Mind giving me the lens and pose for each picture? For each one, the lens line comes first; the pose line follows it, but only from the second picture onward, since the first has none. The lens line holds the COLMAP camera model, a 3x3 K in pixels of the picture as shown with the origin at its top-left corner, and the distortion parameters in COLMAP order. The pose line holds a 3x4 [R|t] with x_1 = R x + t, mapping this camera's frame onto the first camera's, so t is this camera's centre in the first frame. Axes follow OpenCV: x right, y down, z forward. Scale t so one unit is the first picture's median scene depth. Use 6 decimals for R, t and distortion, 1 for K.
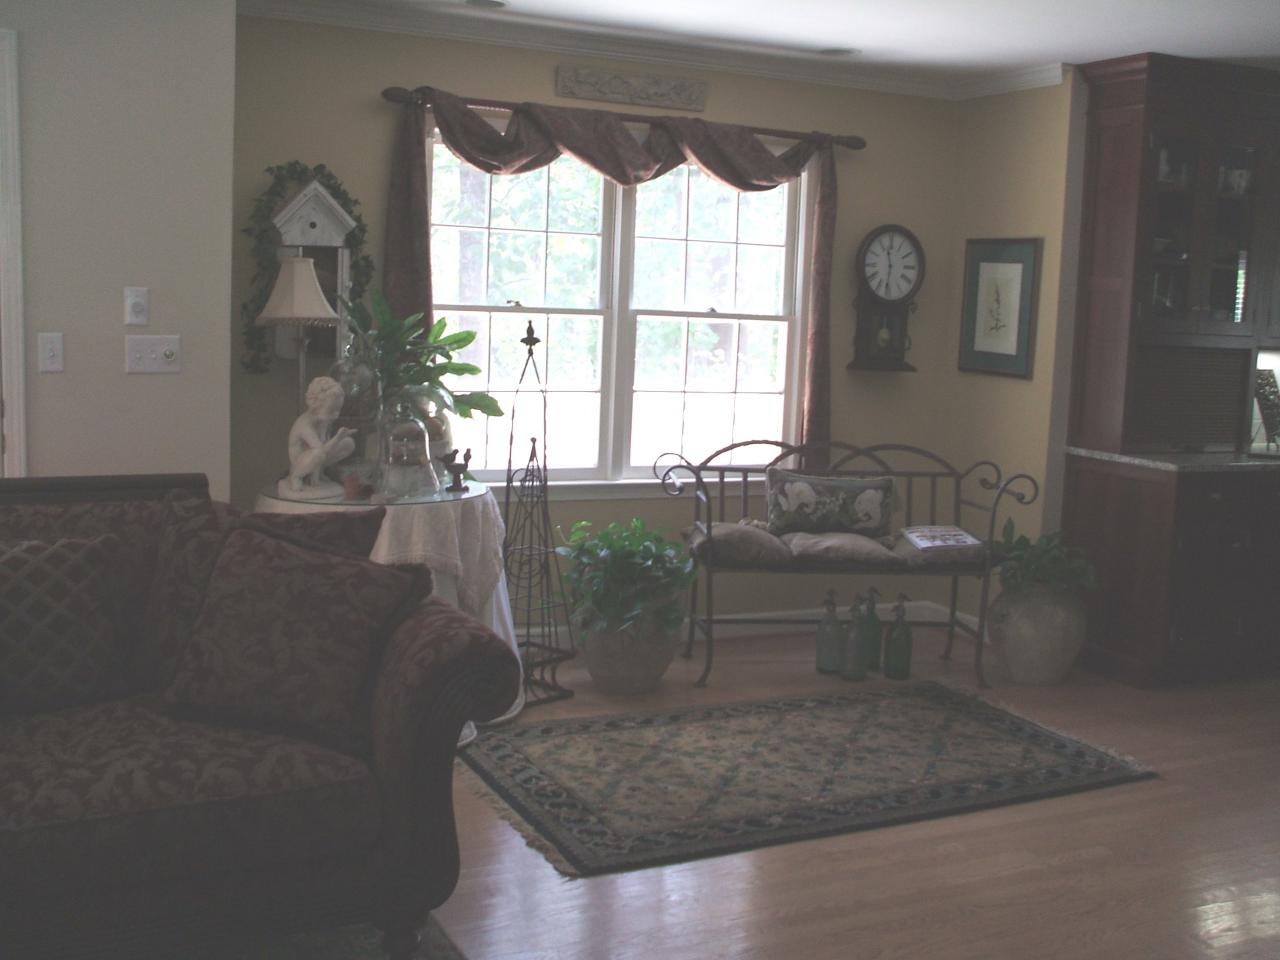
lens RADIAL K [[1372.8, 0, 640.0], [0, 1372.8, 480.0], [0, 0, 1]] dist [-0.177657, 0.231507]
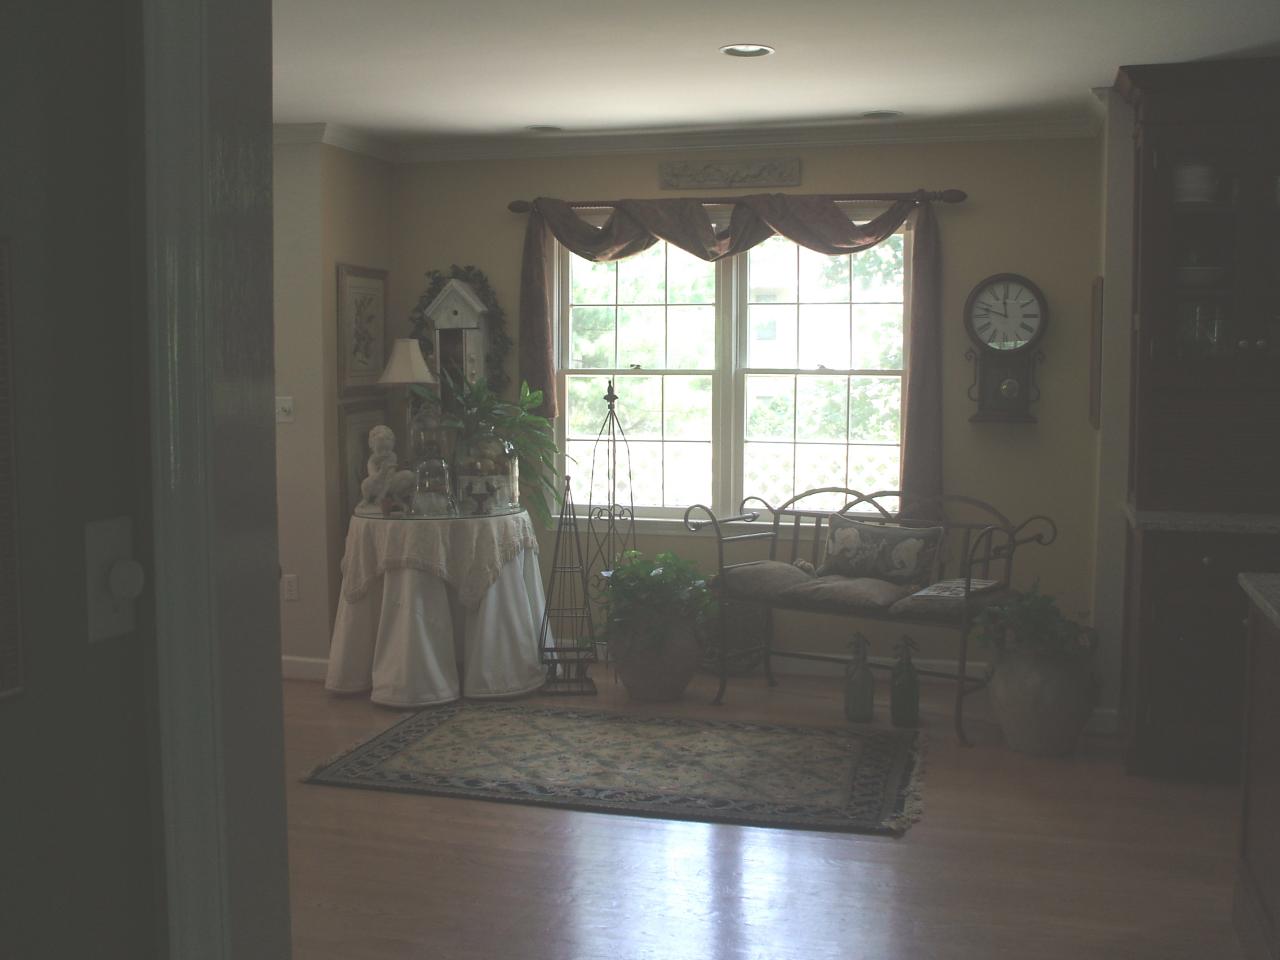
lens RADIAL K [[1372.8, 0, 640.0], [0, 1372.8, 480.0], [0, 0, 1]] dist [-0.177657, 0.231507]
pose [[0.756072, 0.018667, -0.654223, 0.804505], [-0.054835, 0.997885, -0.034900, 0.011915], [0.652188, 0.062261, 0.755496, 0.125591]]
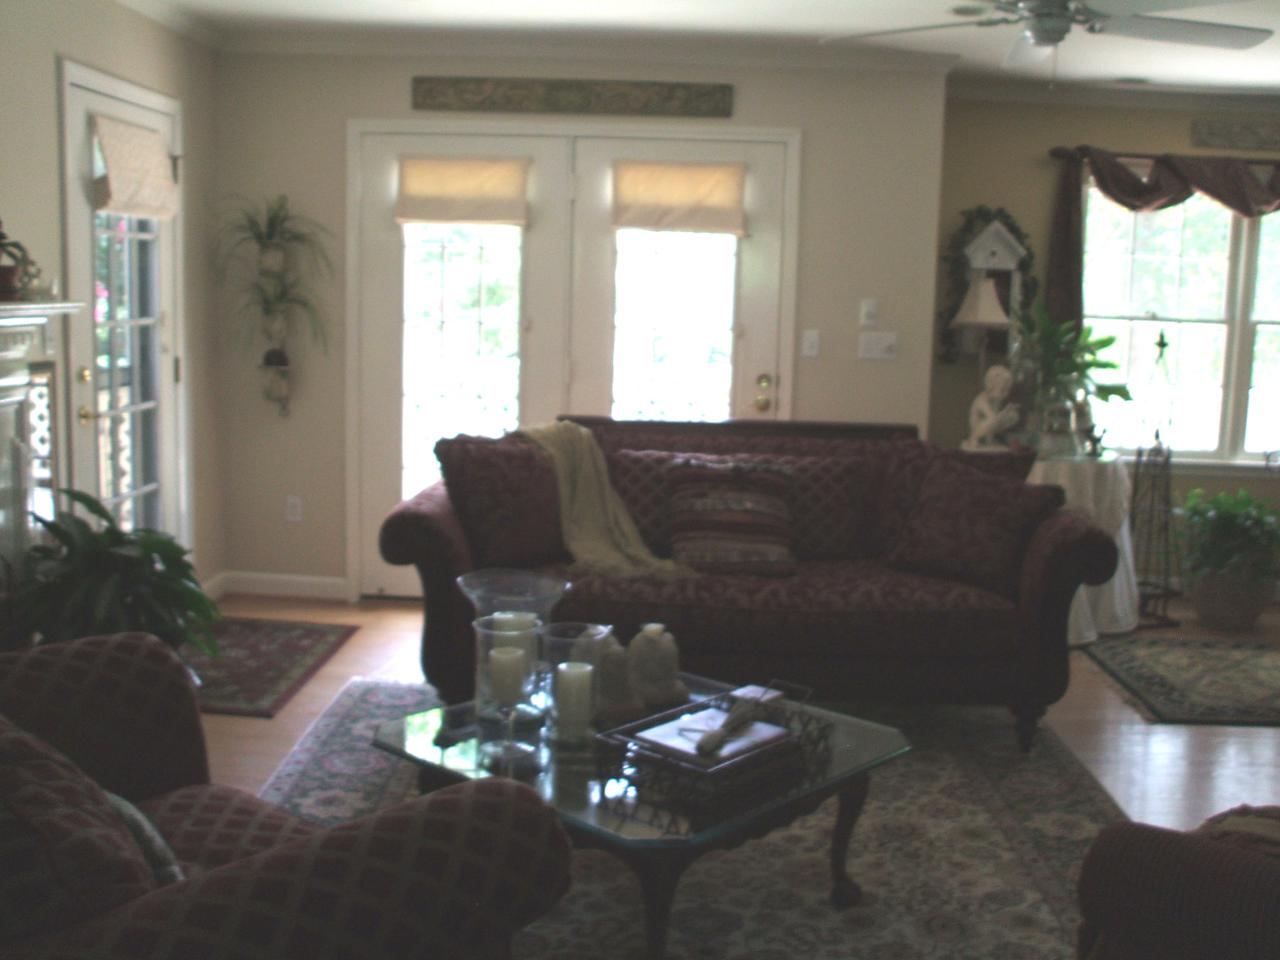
lens RADIAL K [[1372.8, 0, 640.0], [0, 1372.8, 480.0], [0, 0, 1]] dist [-0.177657, 0.231507]
pose [[0.886884, 0.051573, -0.459104, 0.074587], [-0.054502, 0.998490, 0.006878, 0.045266], [0.458766, 0.018922, 0.888356, -0.349898]]
